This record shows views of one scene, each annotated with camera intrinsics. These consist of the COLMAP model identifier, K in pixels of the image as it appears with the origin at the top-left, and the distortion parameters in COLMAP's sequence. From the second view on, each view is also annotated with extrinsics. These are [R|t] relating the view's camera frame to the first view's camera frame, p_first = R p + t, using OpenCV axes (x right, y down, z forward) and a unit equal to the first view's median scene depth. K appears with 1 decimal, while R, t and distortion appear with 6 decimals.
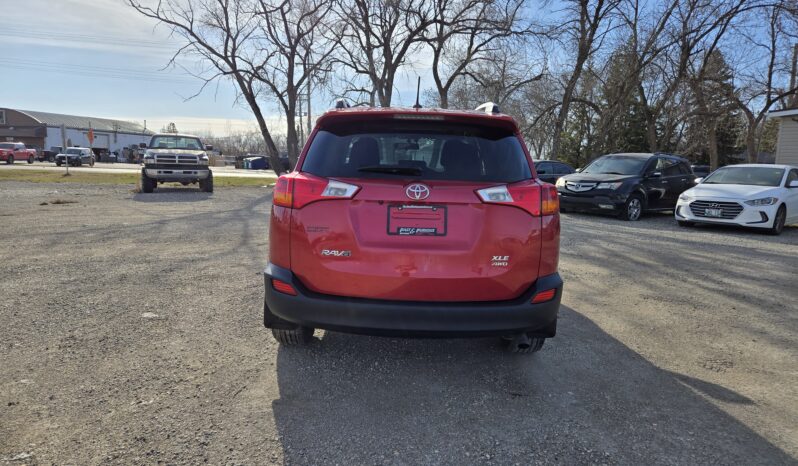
lens RADIAL K [[533.5, 0, 386.8], [0, 533.5, 239.0], [0, 0, 1]] dist [0.064915, -0.054077]
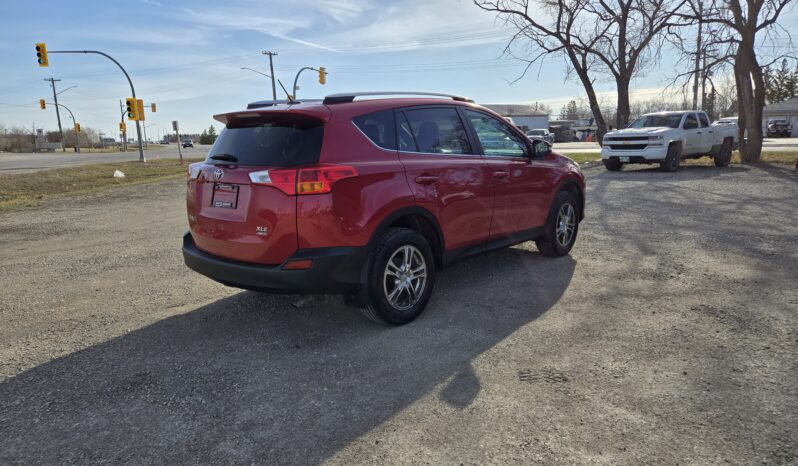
lens RADIAL K [[533.5, 0, 392.8], [0, 533.5, 233.5], [0, 0, 1]] dist [0.064915, -0.054077]
pose [[0.755147, 0.071182, -0.651680, 0.727452], [-0.048454, 0.997429, 0.052801, -0.019355], [0.653763, -0.008296, 0.756654, 0.156246]]
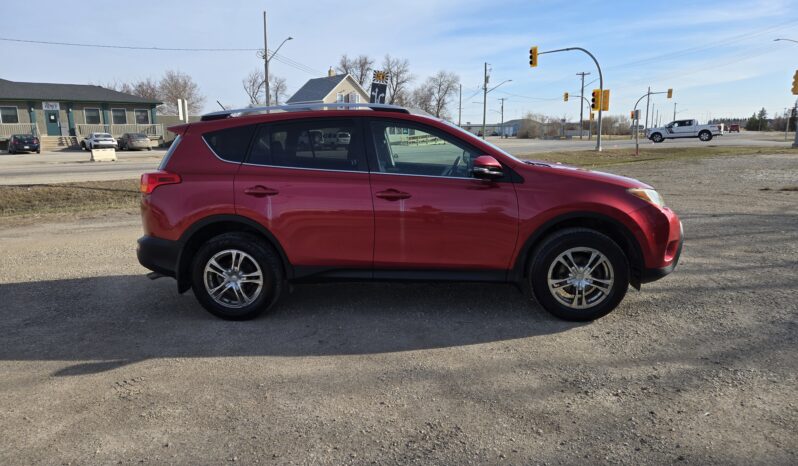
lens RADIAL K [[533.5, 0, 396.7], [0, 533.5, 234.3], [0, 0, 1]] dist [0.064915, -0.054077]
pose [[-0.074497, 0.155510, -0.985021, 1.068138], [-0.121345, 0.979012, 0.163739, -0.163359], [0.989811, 0.131726, -0.054063, 1.097528]]
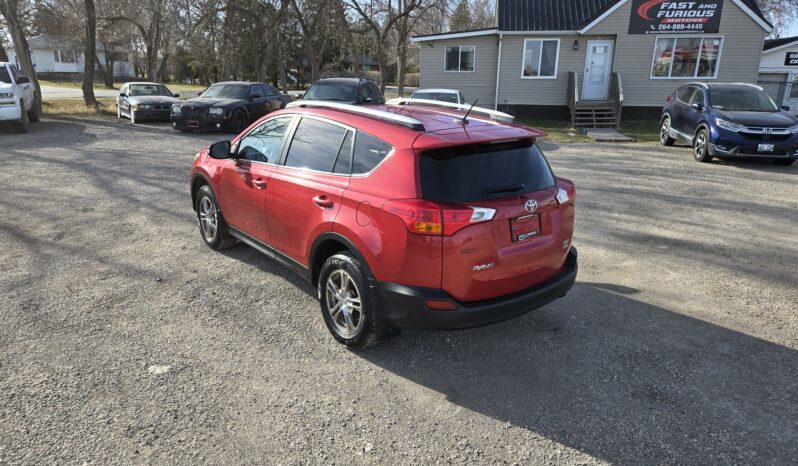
lens RADIAL K [[533.5, 0, 397.6], [0, 533.5, 235.6], [0, 0, 1]] dist [0.064915, -0.054077]
pose [[0.774460, -0.205296, 0.598385, -0.555111], [0.100807, 0.973842, 0.203641, -0.178649], [-0.624540, -0.097390, 0.774897, 0.118073]]
